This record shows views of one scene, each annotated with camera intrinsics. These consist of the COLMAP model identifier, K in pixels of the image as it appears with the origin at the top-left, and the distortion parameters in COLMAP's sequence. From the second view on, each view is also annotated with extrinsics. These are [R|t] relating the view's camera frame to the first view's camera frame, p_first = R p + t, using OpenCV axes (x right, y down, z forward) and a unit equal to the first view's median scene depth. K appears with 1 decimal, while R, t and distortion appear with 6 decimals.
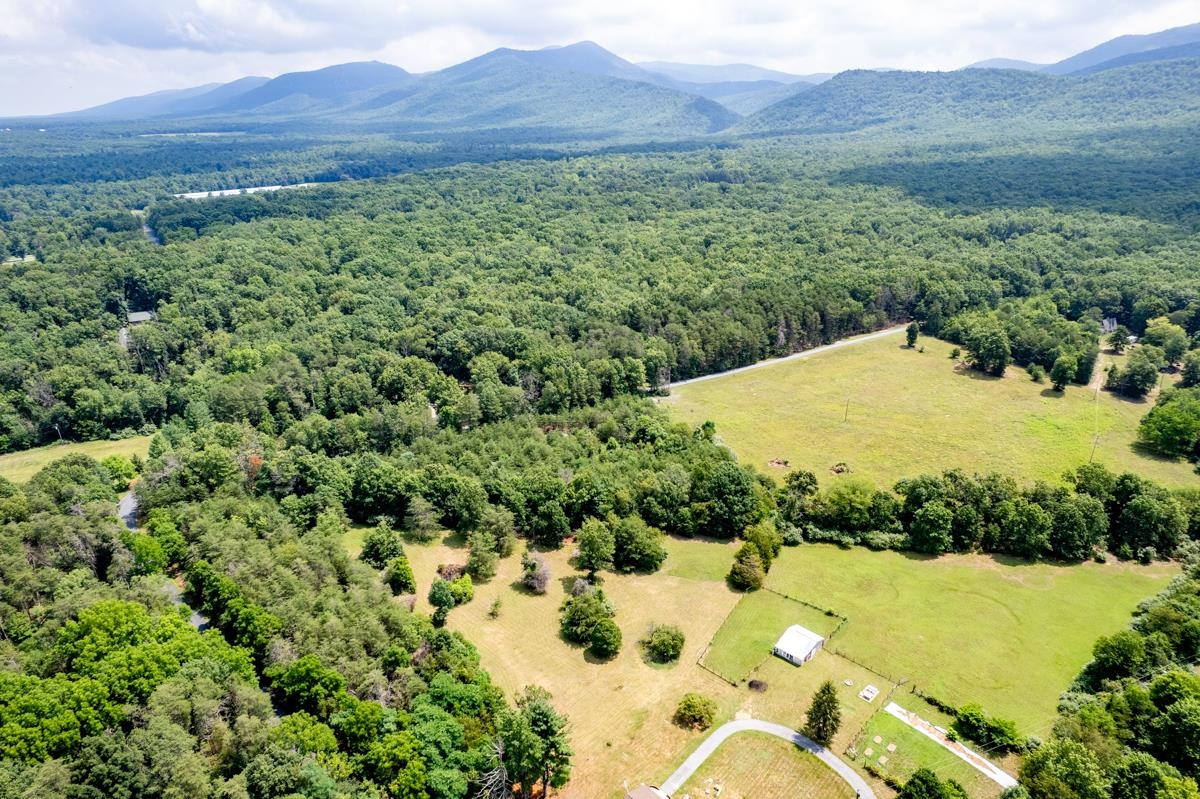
lens RADIAL K [[759.7, 0, 603.6], [0, 759.7, 413.8], [0, 0, 1]] dist [-0.070844, 0.060045]
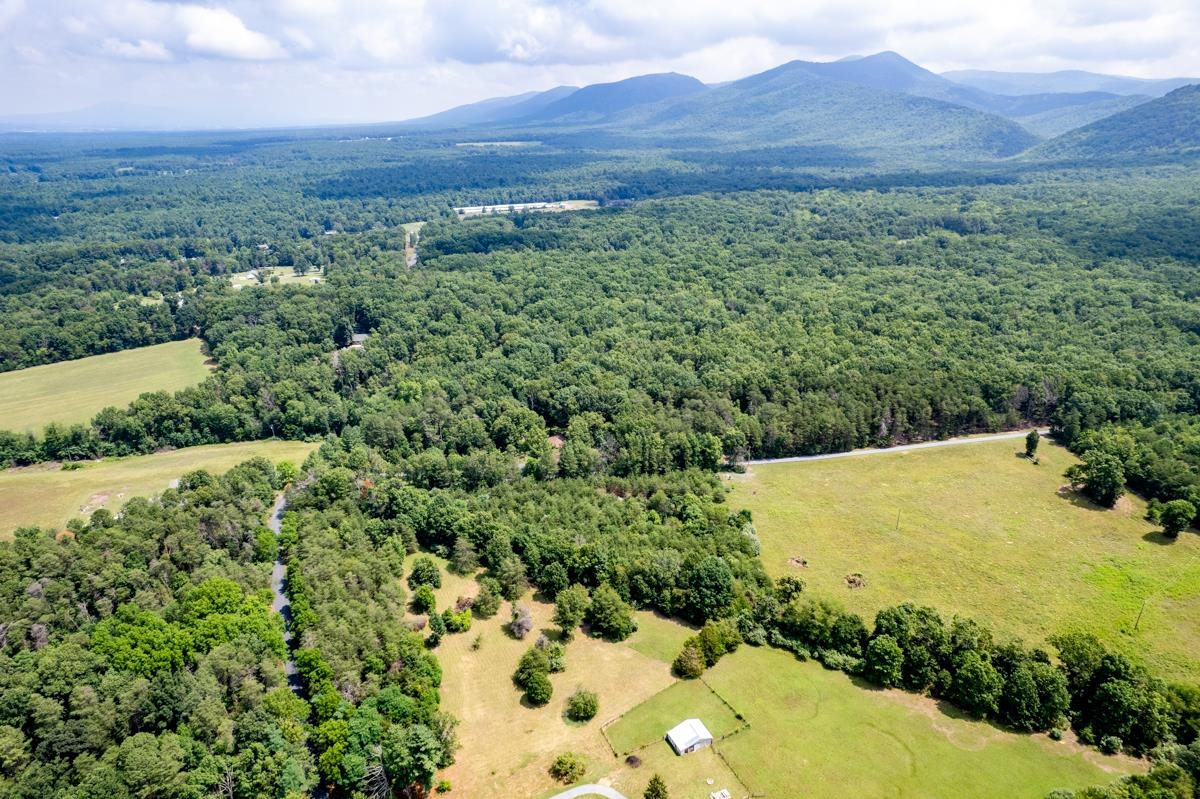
lens RADIAL K [[759.7, 0, 603.6], [0, 759.7, 413.8], [0, 0, 1]] dist [-0.070844, 0.060045]
pose [[0.934355, 0.131169, -0.331323, 0.265045], [-0.133525, 0.990920, 0.015751, -0.105759], [0.330381, 0.029522, 0.943386, -0.078468]]
